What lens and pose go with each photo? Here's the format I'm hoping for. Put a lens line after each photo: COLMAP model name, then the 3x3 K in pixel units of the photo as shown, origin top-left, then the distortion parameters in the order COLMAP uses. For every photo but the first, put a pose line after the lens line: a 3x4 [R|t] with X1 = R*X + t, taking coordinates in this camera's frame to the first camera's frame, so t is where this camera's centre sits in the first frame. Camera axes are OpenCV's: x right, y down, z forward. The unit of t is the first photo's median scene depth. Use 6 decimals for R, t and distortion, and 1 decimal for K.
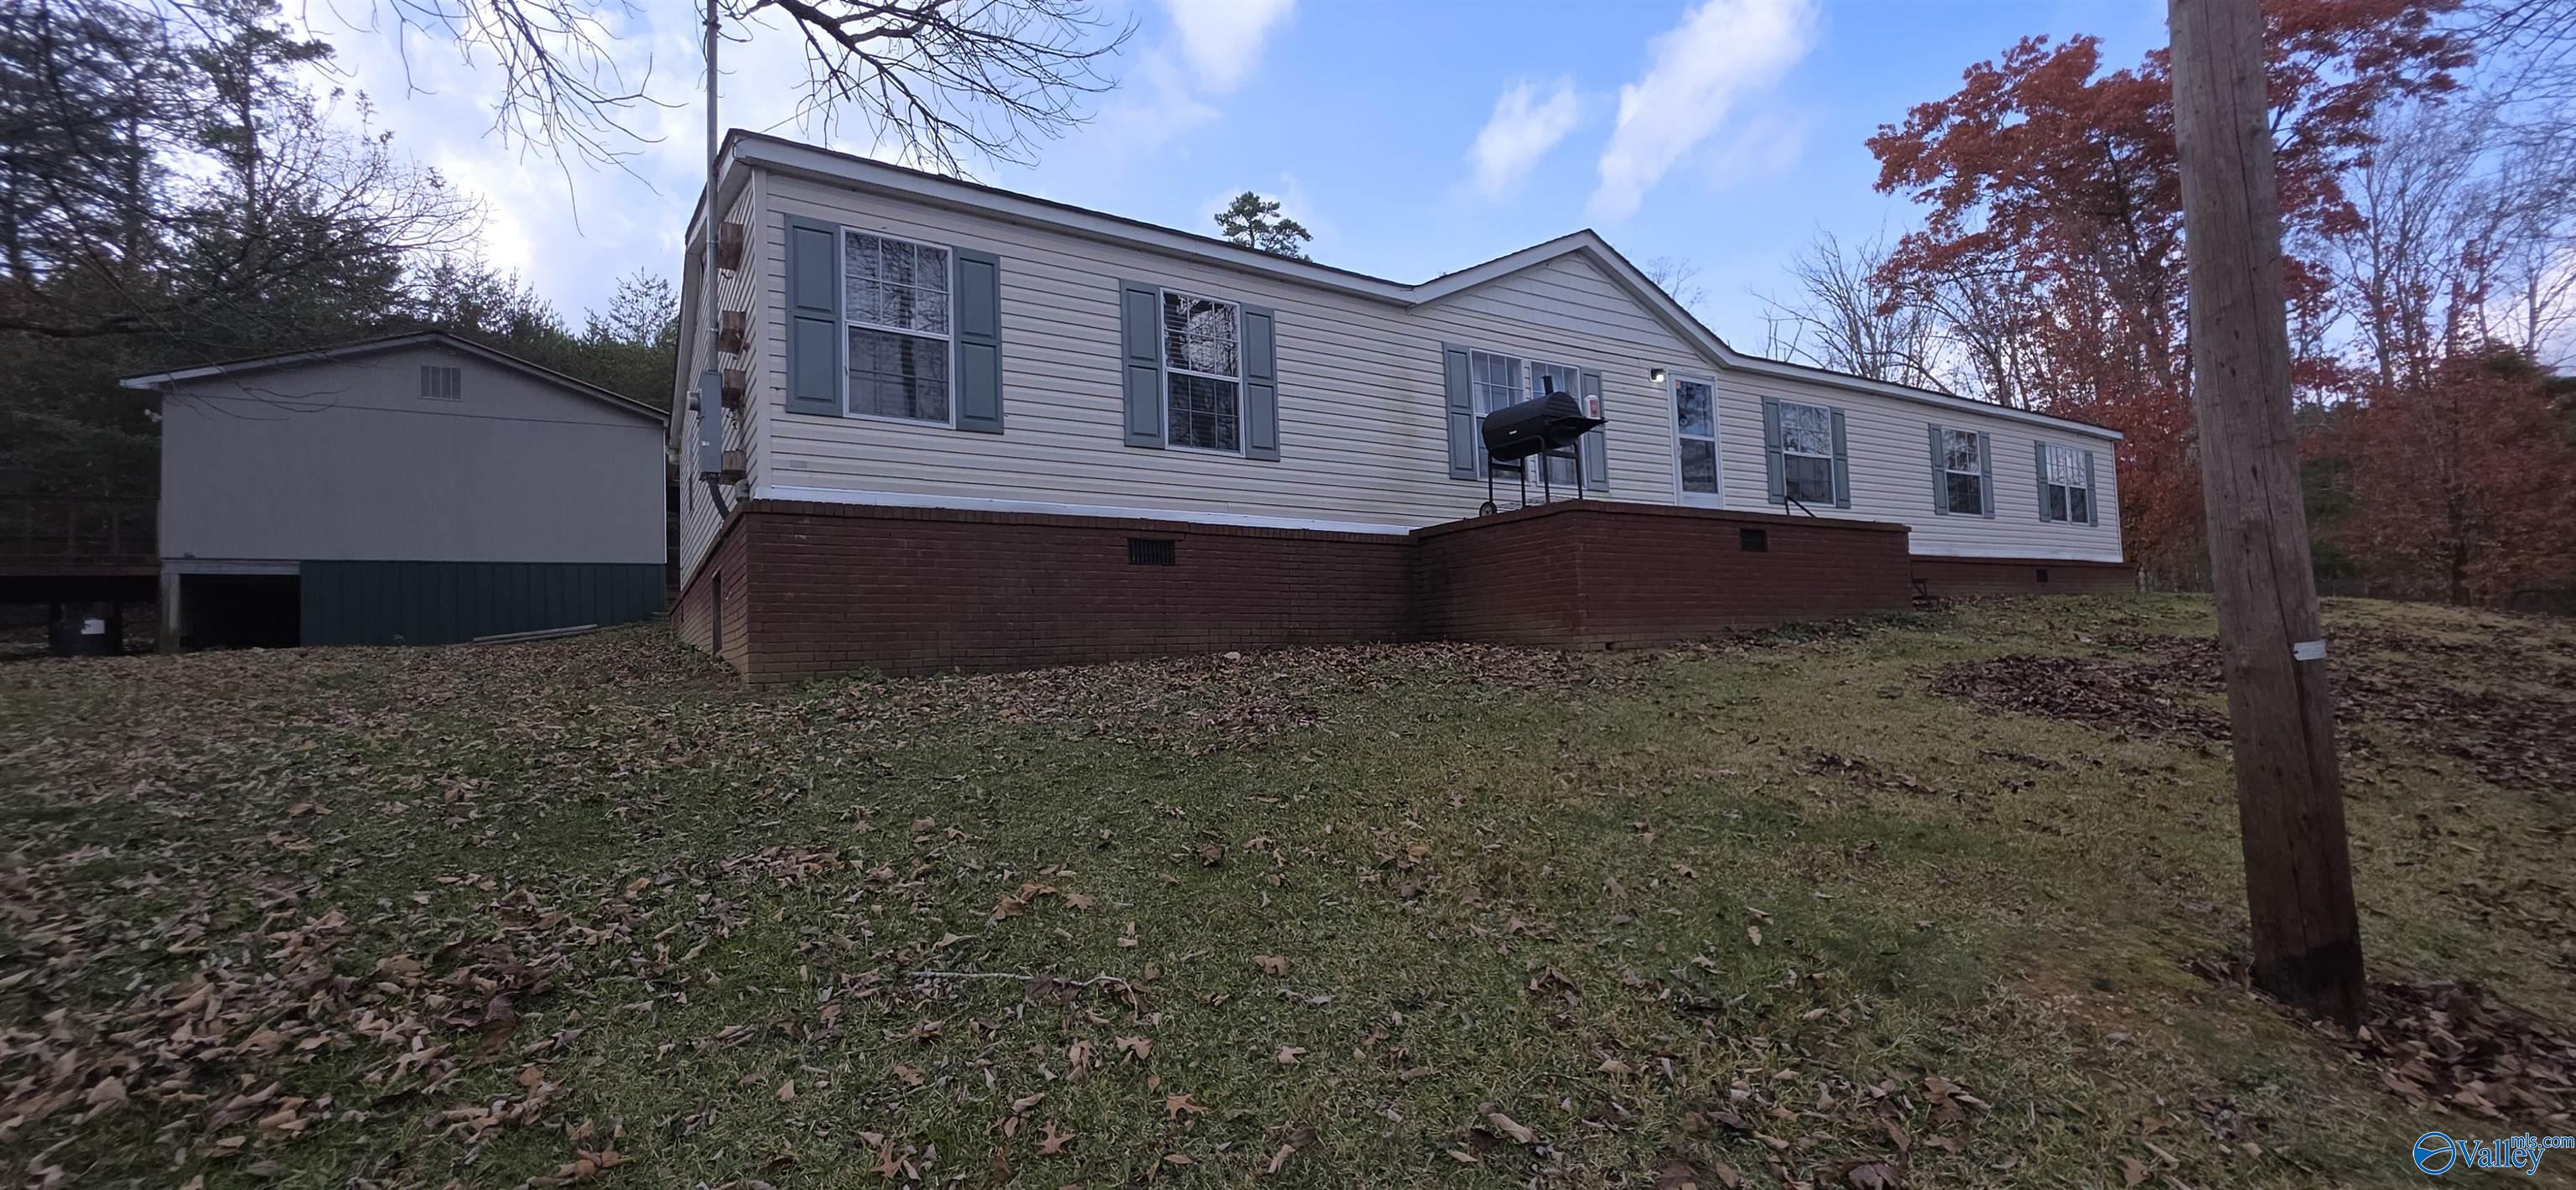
lens RADIAL K [[1028.5, 0, 1274.6], [0, 1028.5, 605.0], [0, 0, 1]] dist [0.003382, -0.001269]
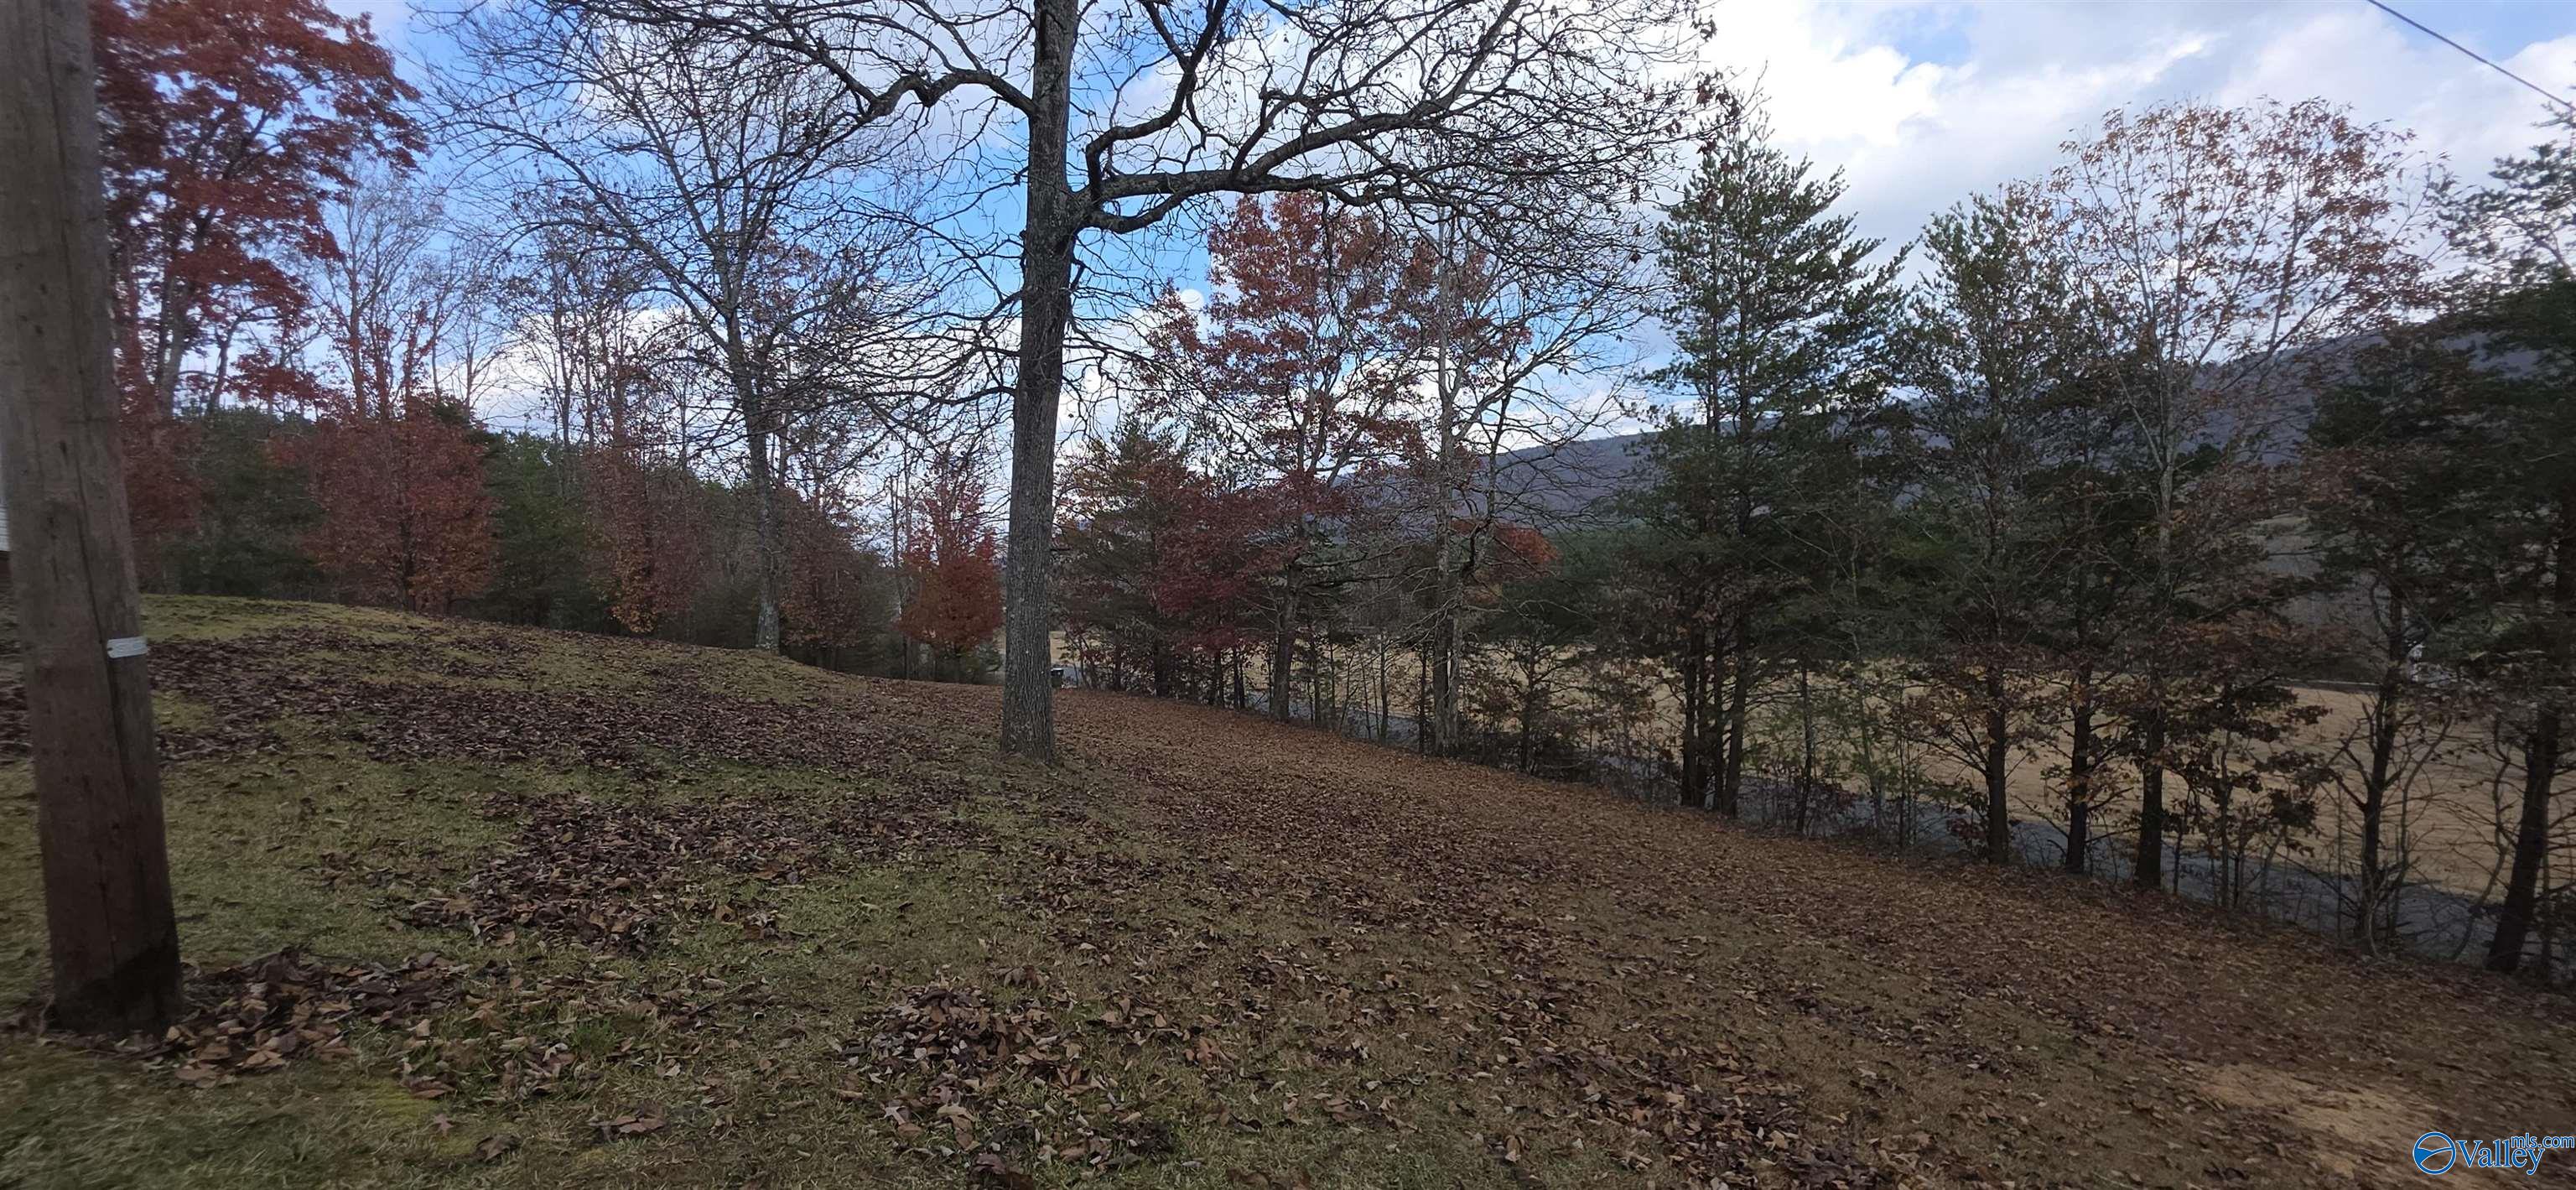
lens RADIAL K [[1028.5, 0, 1274.7], [0, 1028.5, 606.8], [0, 0, 1]] dist [0.003382, -0.001269]
pose [[0.024796, 0.012351, 0.999616, 0.010882], [-0.009342, 0.999883, -0.012123, 0.001116], [-0.999649, -0.009038, 0.024909, -0.008512]]
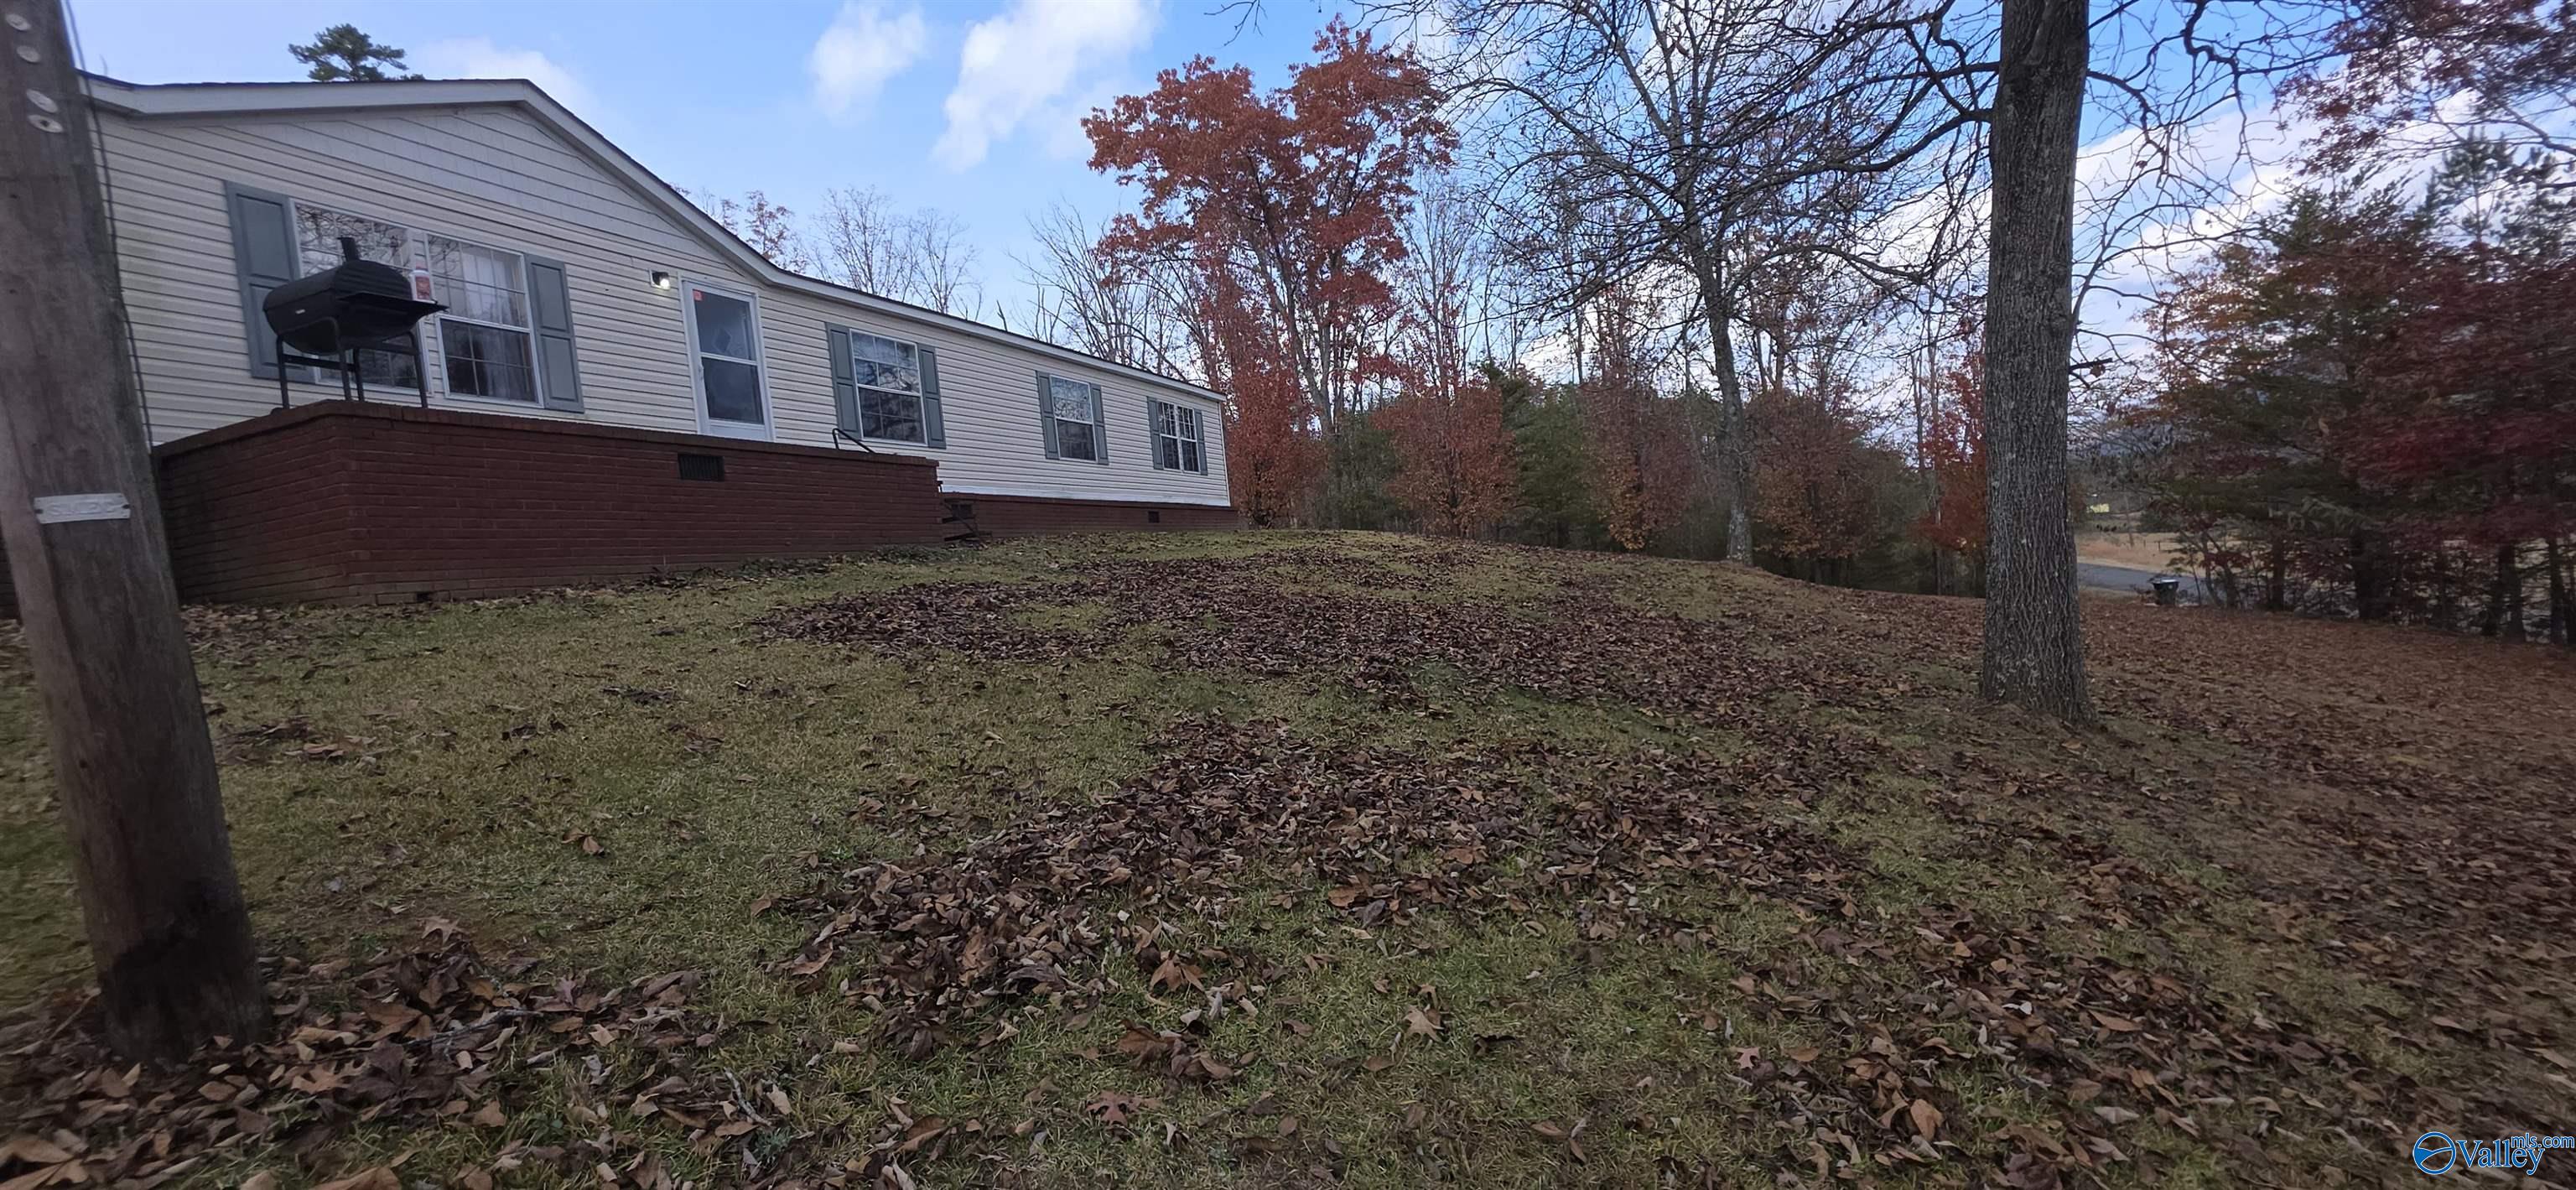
lens RADIAL K [[1028.5, 0, 1276.5], [0, 1028.5, 603.3], [0, 0, 1]] dist [0.003382, -0.001269]
pose [[0.814019, -0.061918, 0.577528, 0.150546], [0.041170, 0.997952, 0.048964, 0.012522], [-0.579377, -0.016081, 0.814901, 0.003220]]
